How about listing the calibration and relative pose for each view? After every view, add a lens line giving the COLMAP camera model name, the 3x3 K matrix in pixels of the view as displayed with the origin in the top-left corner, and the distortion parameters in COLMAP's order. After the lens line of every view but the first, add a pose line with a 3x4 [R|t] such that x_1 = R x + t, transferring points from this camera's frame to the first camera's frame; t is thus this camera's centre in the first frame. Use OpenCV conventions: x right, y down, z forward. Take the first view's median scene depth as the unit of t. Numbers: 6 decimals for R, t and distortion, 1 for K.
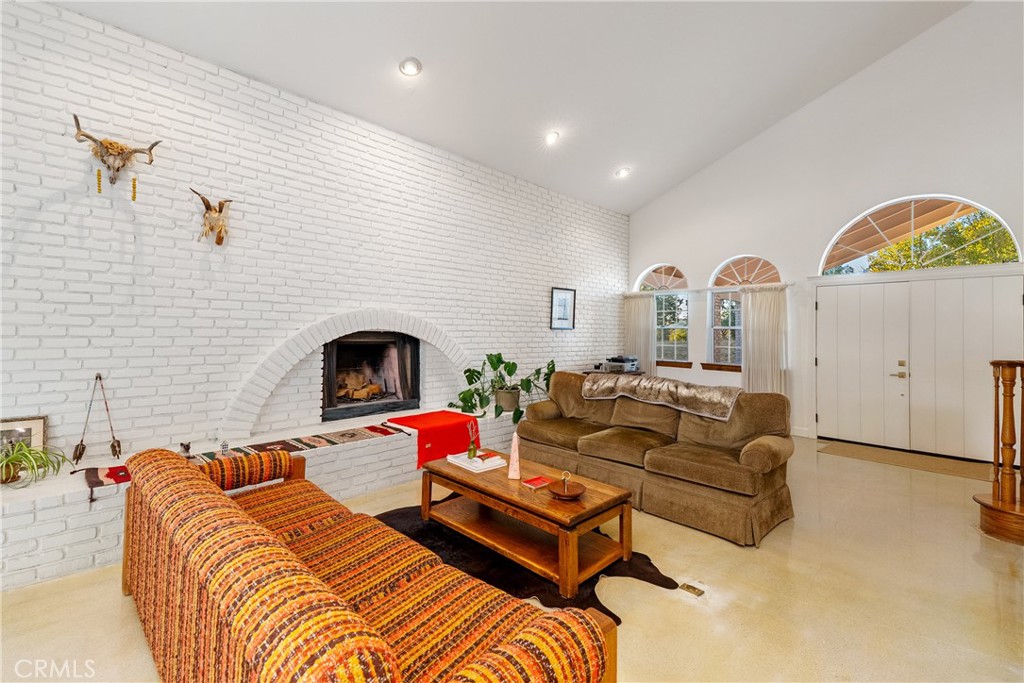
lens RADIAL K [[462.0, 0, 527.6], [0, 462.0, 343.9], [0, 0, 1]] dist [0.079600, -0.000503]
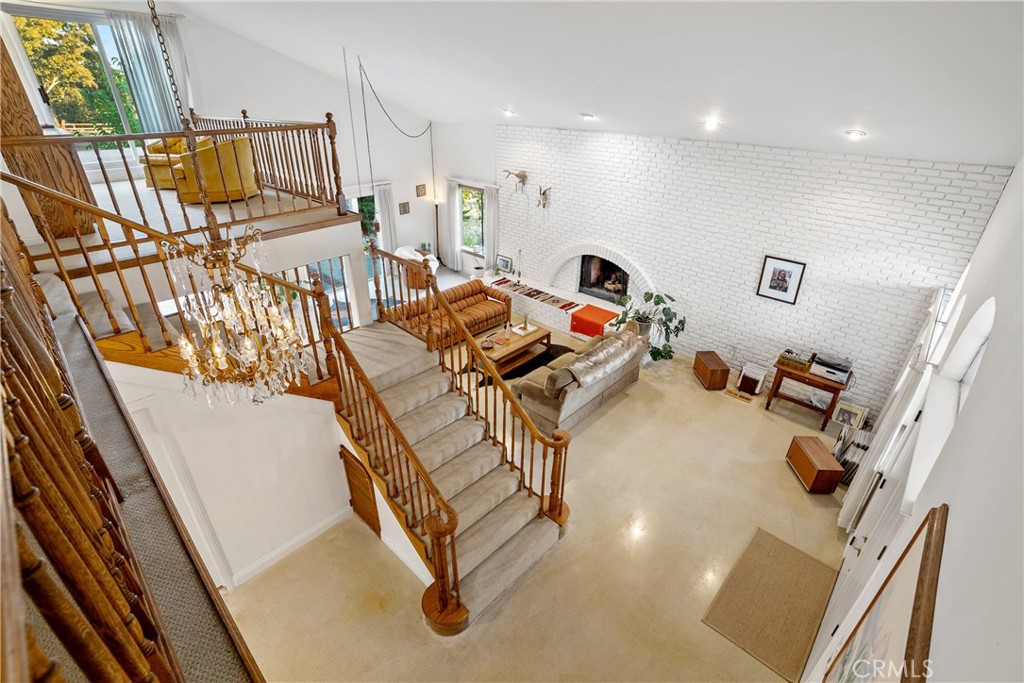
lens RADIAL K [[475.9, 0, 512.0], [0, 475.9, 341.5], [0, 0, 1]] dist [0.002945, 0.000106]
pose [[0.011809, 0.460448, -0.887608, 1.404354], [-0.045164, 0.887010, 0.459537, -0.547537], [0.998910, 0.034661, 0.031271, 0.608099]]
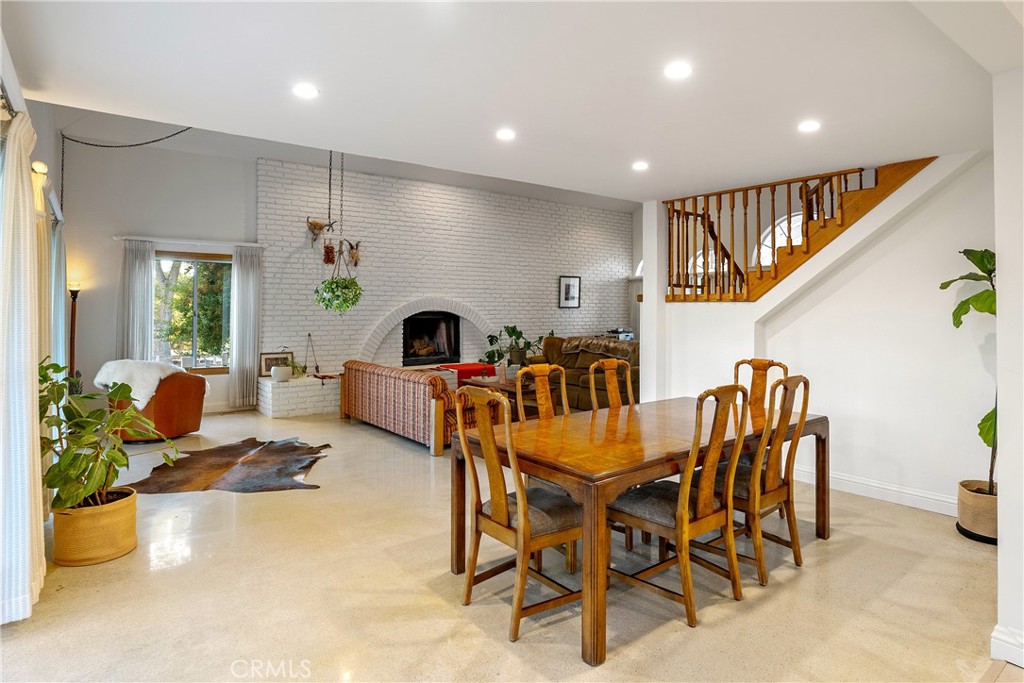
lens RADIAL K [[575.2, 0, 510.3], [0, 575.2, 301.6], [0, 0, 1]] dist [-0.000675, -0.000054]
pose [[0.986919, -0.015600, -0.160458, 0.240578], [0.008637, 0.998994, -0.044005, 0.027376], [0.160983, 0.042044, 0.986061, -0.853717]]
